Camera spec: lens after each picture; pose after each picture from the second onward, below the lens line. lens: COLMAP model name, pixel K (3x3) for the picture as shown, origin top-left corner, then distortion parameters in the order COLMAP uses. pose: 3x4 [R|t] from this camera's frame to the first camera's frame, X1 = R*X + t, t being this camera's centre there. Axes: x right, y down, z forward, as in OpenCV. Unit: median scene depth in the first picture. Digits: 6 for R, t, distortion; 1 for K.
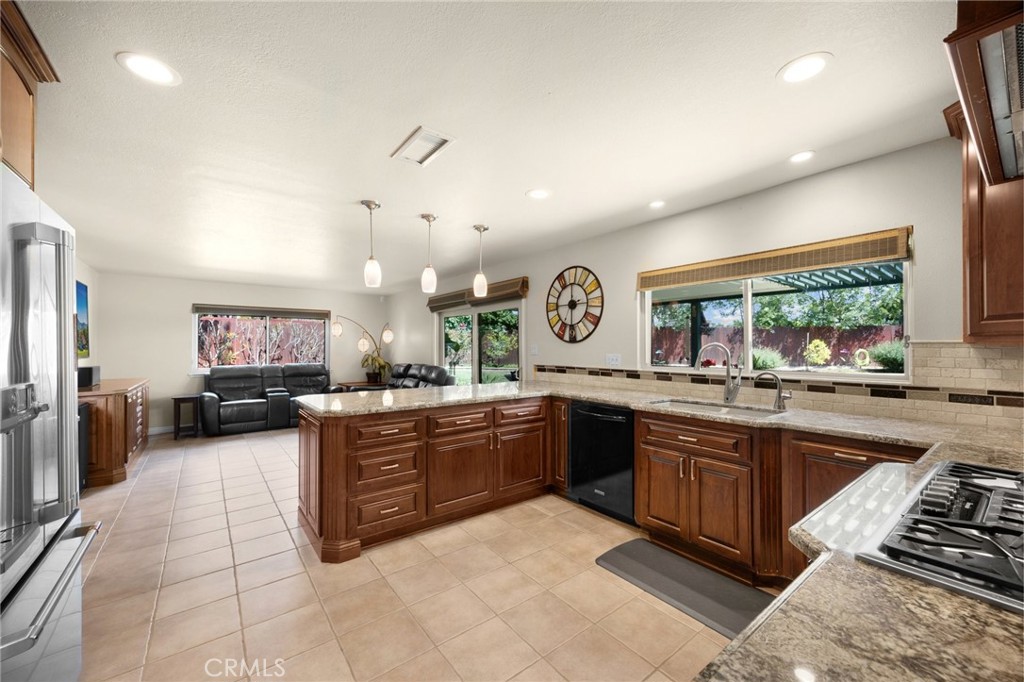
lens RADIAL K [[401.8, 0, 513.8], [0, 401.8, 346.5], [0, 0, 1]] dist [0.010667, 0.000044]
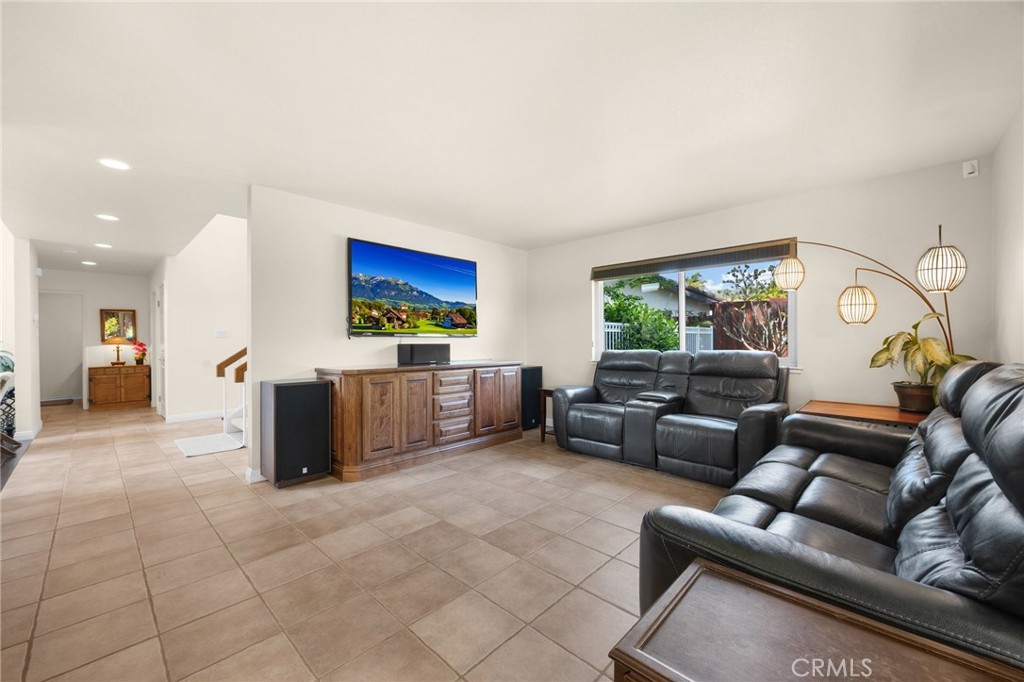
lens RADIAL K [[393.3, 0, 520.6], [0, 393.3, 342.4], [0, 0, 1]] dist [-0.000251, 0.000057]
pose [[0.161681, -0.001876, -0.986841, -0.079613], [0.004650, 0.999989, -0.001139, 0.033089], [0.986832, -0.004405, 0.161688, 0.731268]]
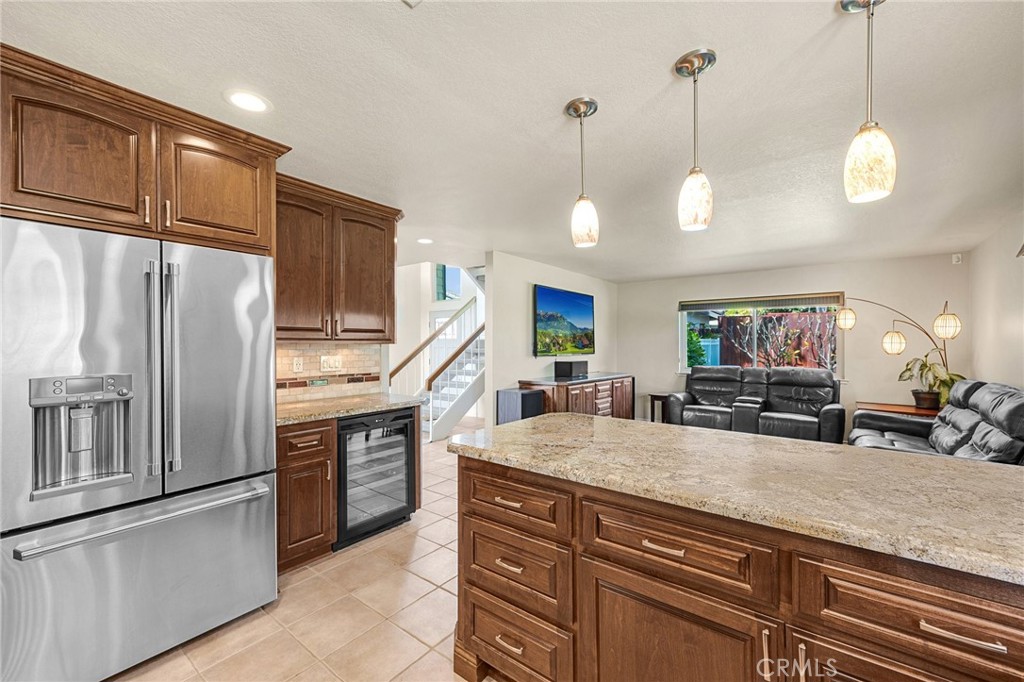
lens RADIAL K [[416.3, 0, 513.3], [0, 416.3, 343.5], [0, 0, 1]] dist [0.001780, 0.000131]
pose [[0.247613, -0.001723, -0.968858, 0.098393], [-0.000757, 0.999998, -0.001972, -0.001789], [0.968859, 0.001222, 0.247611, 0.341754]]
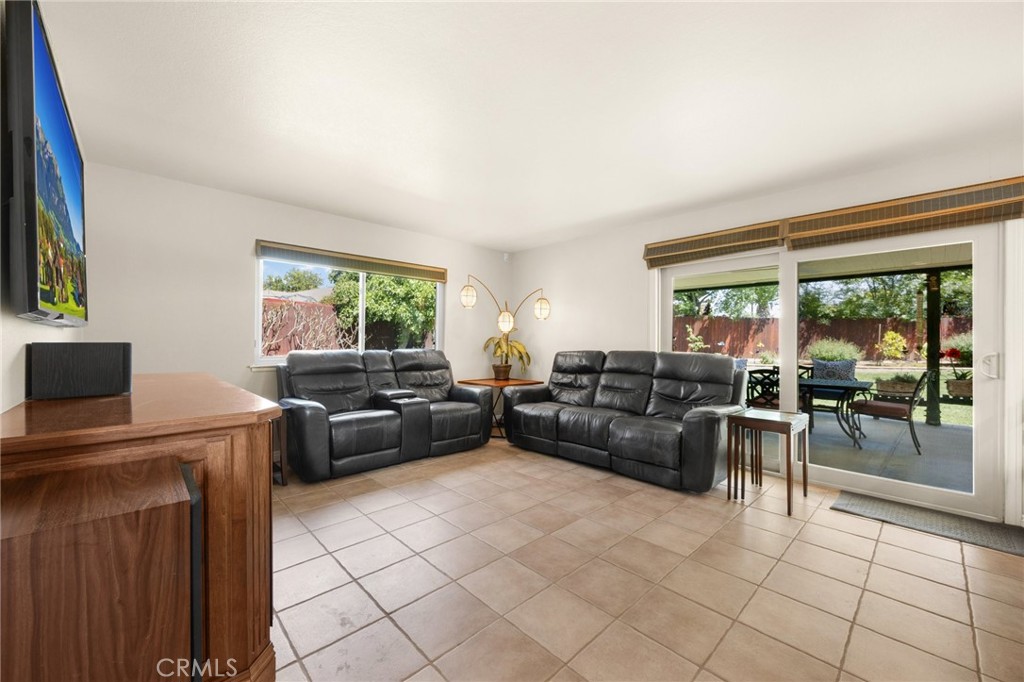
lens RADIAL K [[403.4, 0, 513.6], [0, 403.4, 344.9], [0, 0, 1]] dist [0.001344, 0.000219]
pose [[0.994945, 0.008070, 0.100100, -0.486667], [-0.008832, 0.999935, 0.007171, 0.032042], [-0.100036, -0.008019, 0.994952, 0.402031]]
